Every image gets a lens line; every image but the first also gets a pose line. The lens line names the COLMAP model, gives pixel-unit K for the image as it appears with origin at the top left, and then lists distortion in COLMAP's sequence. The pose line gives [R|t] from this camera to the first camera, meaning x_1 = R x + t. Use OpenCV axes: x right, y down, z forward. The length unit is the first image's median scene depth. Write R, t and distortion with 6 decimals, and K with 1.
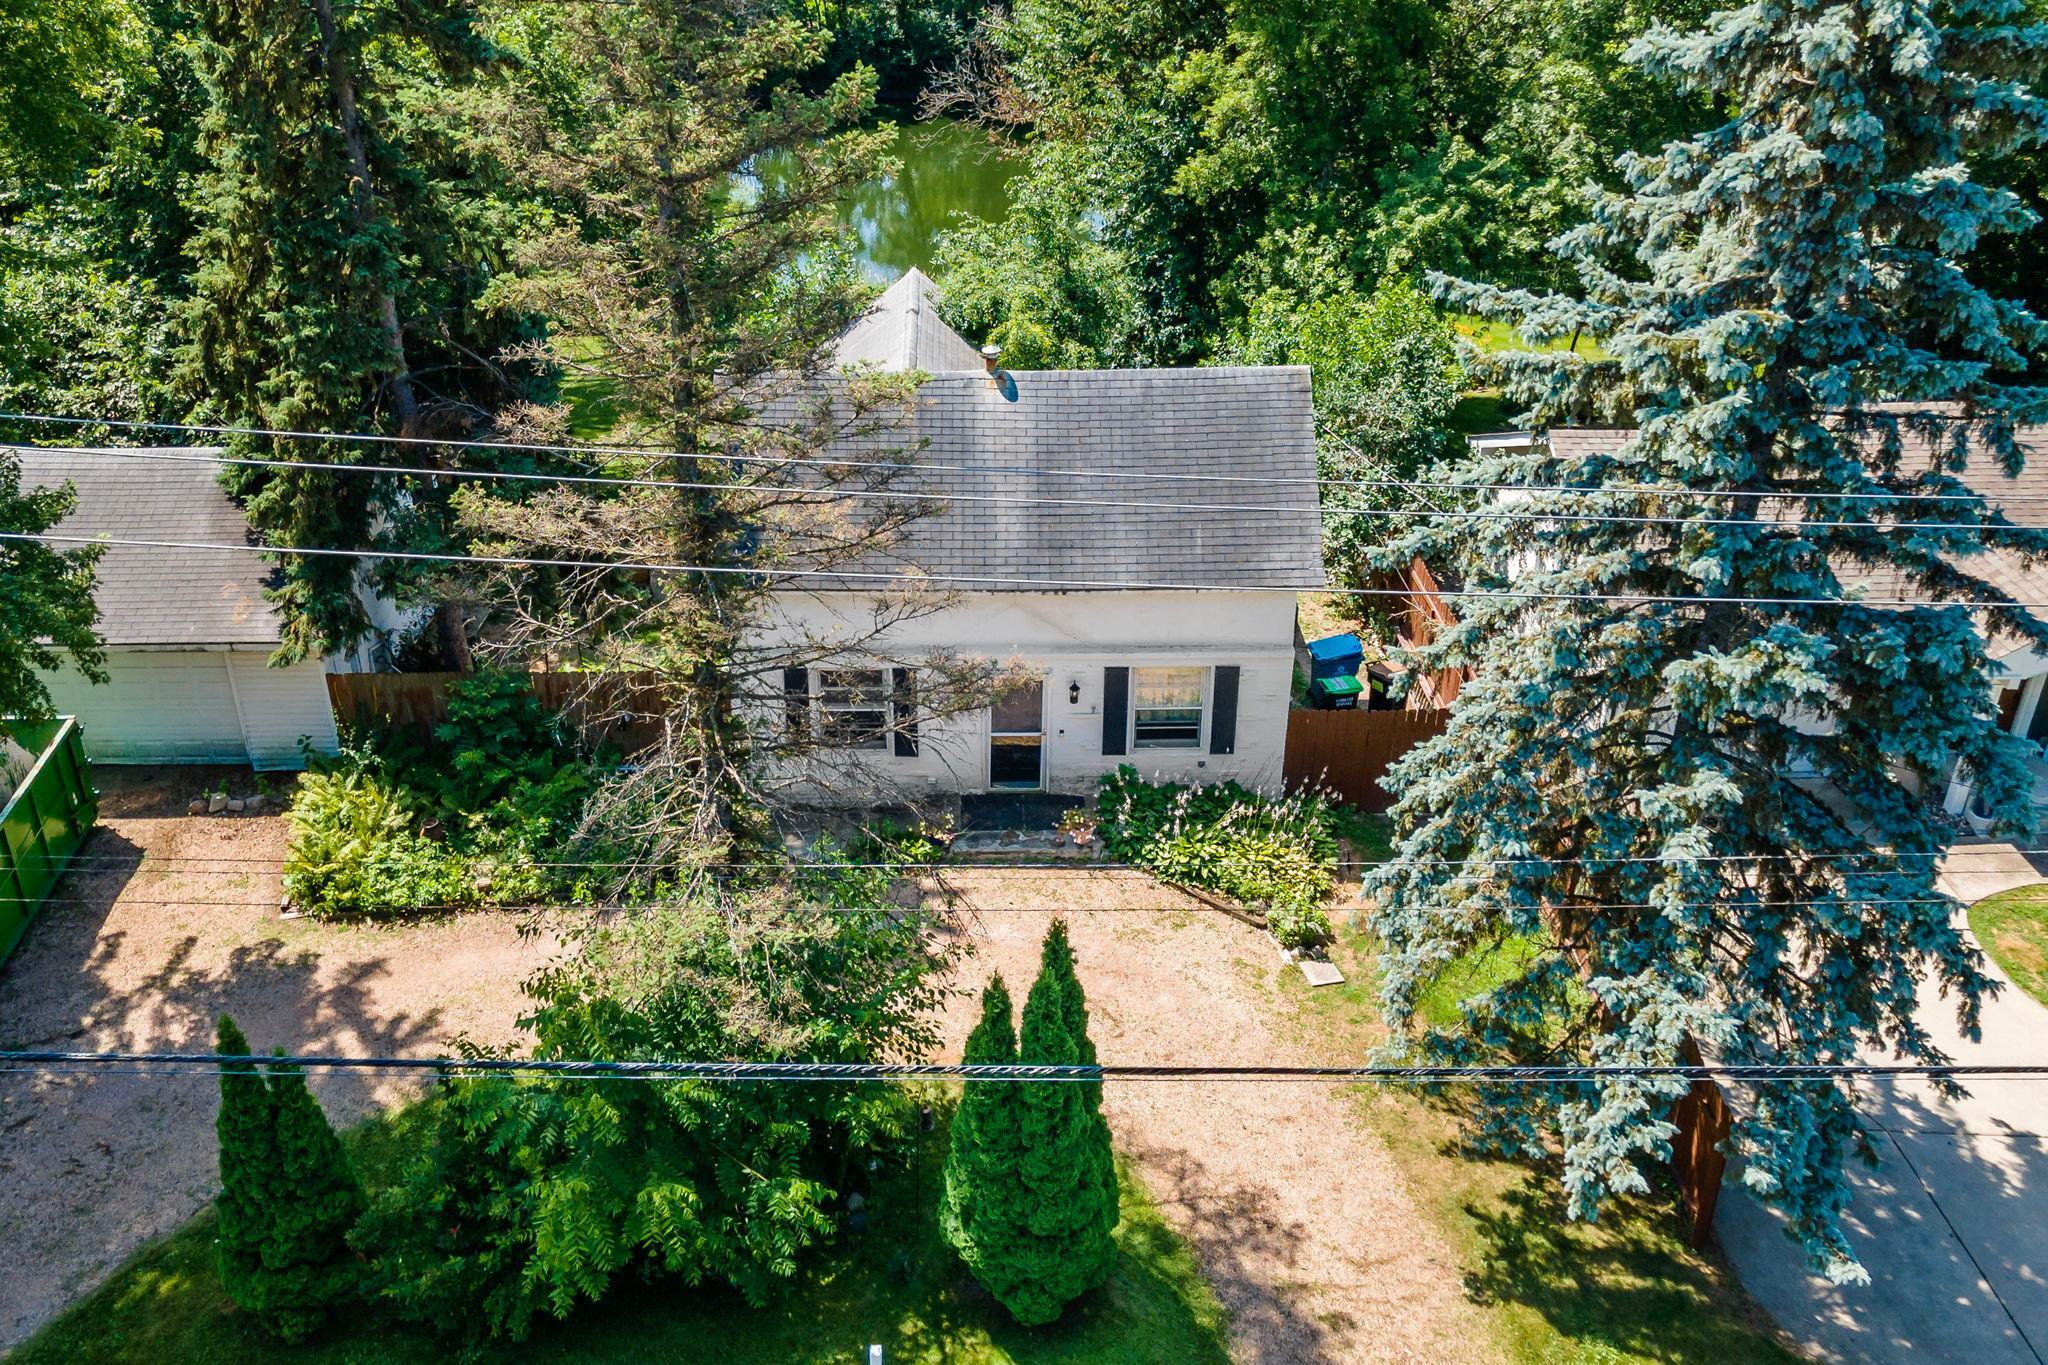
lens RADIAL K [[1814.0, 0, 968.8], [0, 1814.0, 643.6], [0, 0, 1]] dist [0.107719, -0.000256]
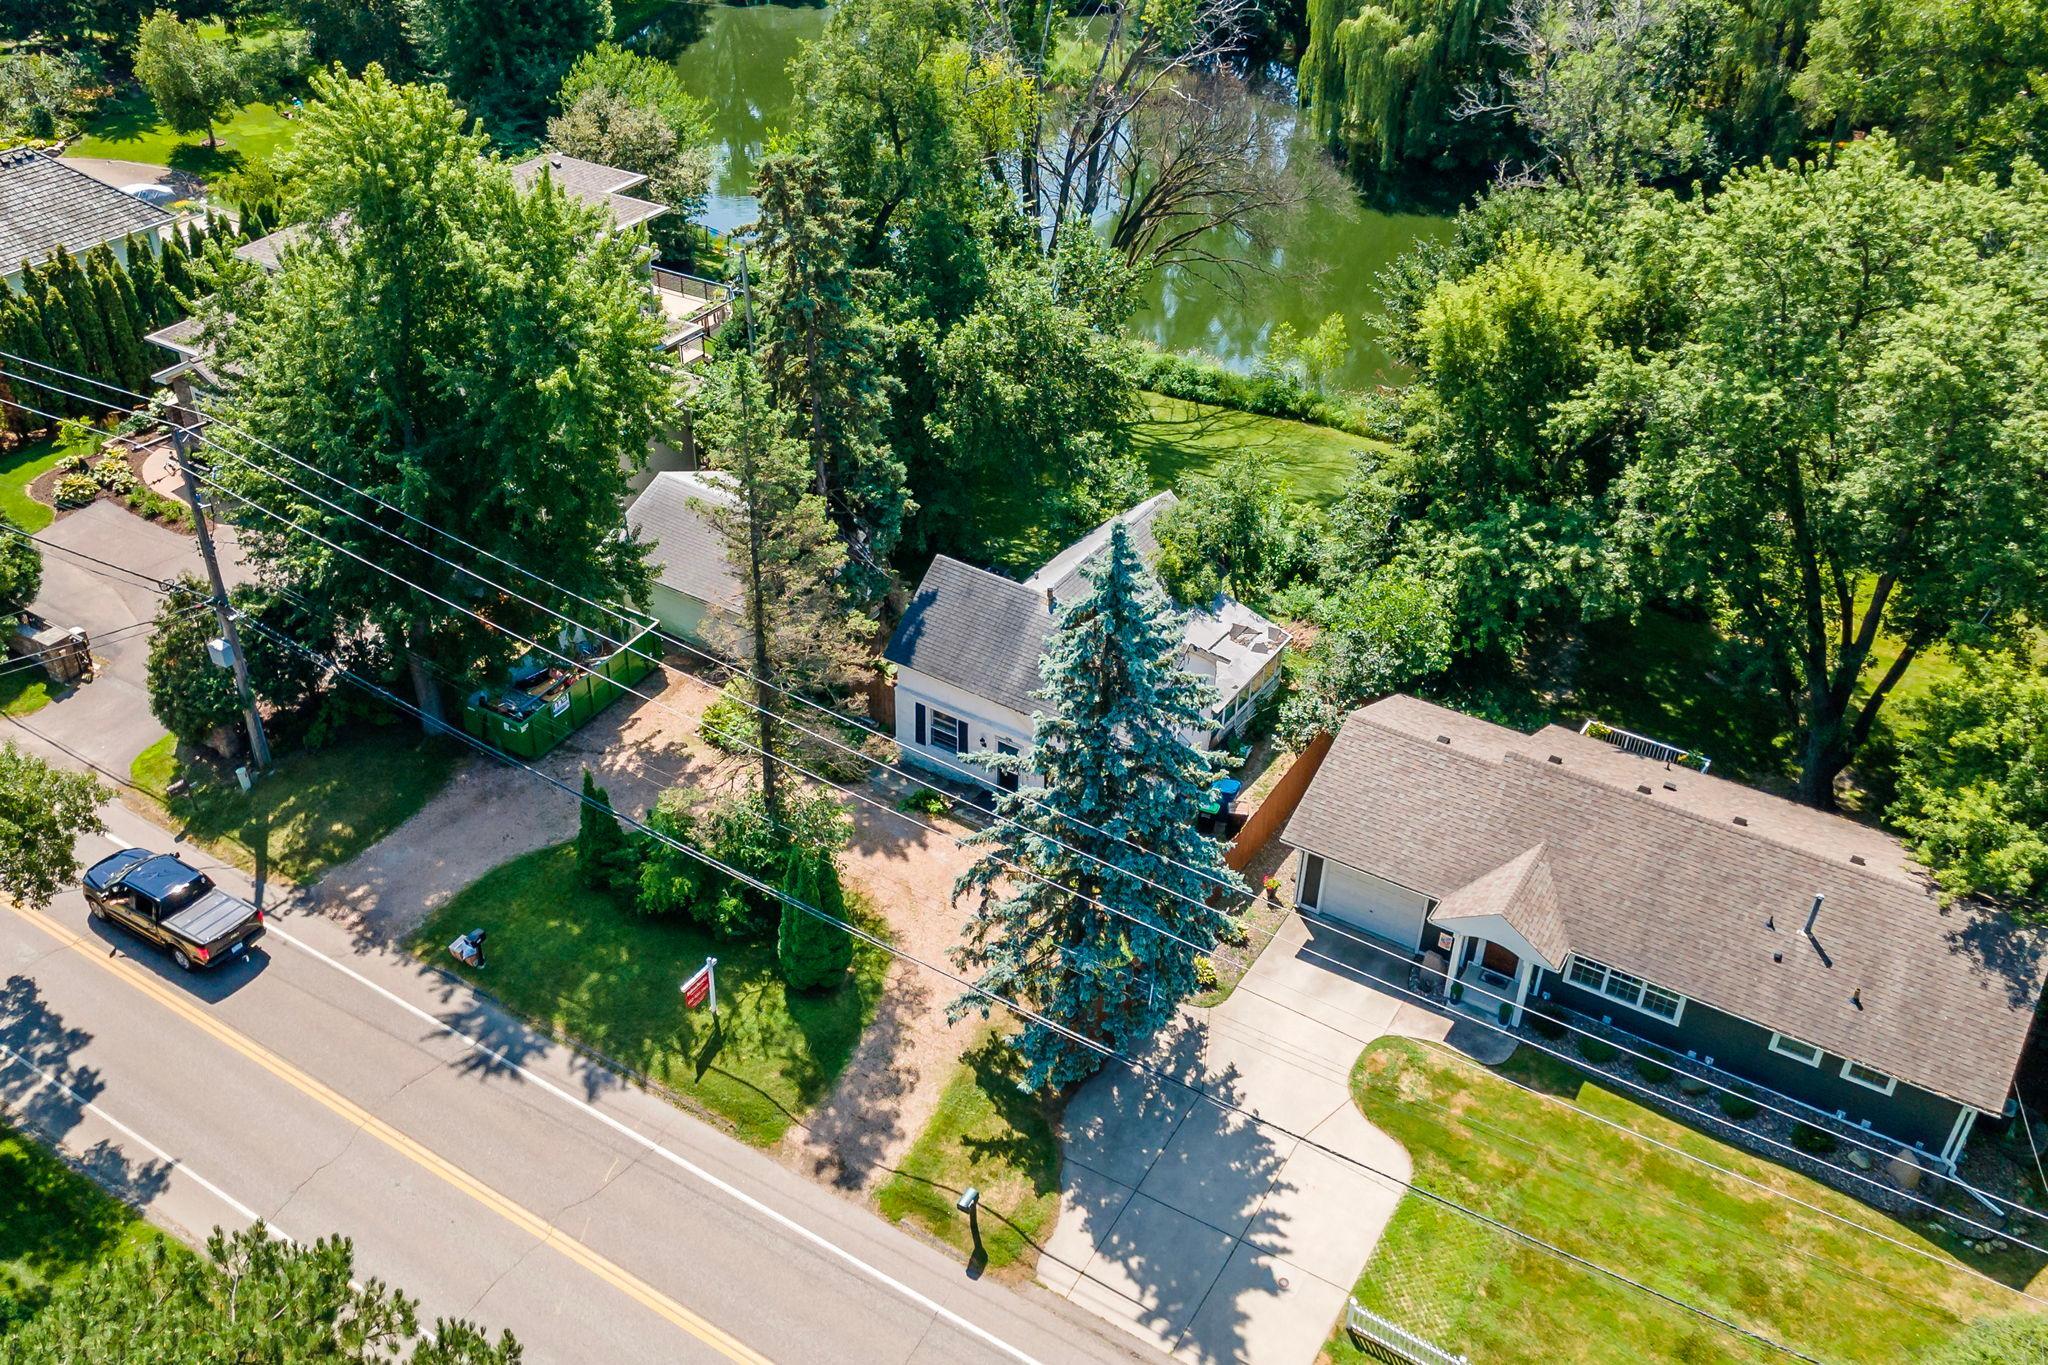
lens RADIAL K [[1787.0, 0, 946.5], [0, 1787.0, 687.9], [0, 0, 1]] dist [0.048601, -0.024488]
pose [[0.812726, 0.317838, -0.488318, 0.998492], [-0.265428, 0.948058, 0.175313, -0.403240], [0.518675, -0.012868, 0.854875, -0.794818]]
